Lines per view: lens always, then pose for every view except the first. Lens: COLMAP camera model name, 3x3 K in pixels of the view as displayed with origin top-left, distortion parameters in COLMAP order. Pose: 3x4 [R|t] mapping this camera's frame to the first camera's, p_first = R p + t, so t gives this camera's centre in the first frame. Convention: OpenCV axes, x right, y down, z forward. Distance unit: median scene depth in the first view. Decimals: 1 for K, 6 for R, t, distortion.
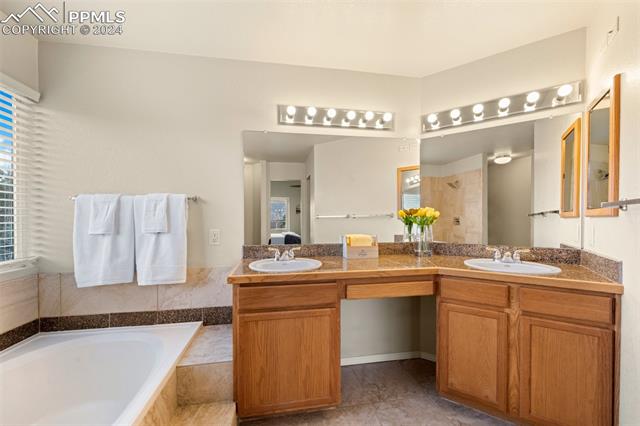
lens RADIAL K [[249.0, 0, 308.5], [0, 249.0, 222.3], [0, 0, 1]] dist [0.000943, -0.000103]
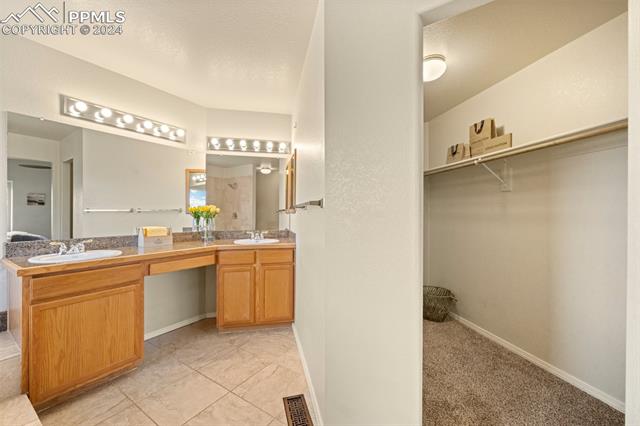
lens RADIAL K [[253.3, 0, 318.3], [0, 253.3, 214.0], [0, 0, 1]] dist [-0.011784, -0.001084]
pose [[0.665607, 0.006197, 0.746277, -0.199578], [0.003380, 0.999930, -0.011319, 0.007117], [-0.746295, 0.010056, 0.665540, -0.435820]]
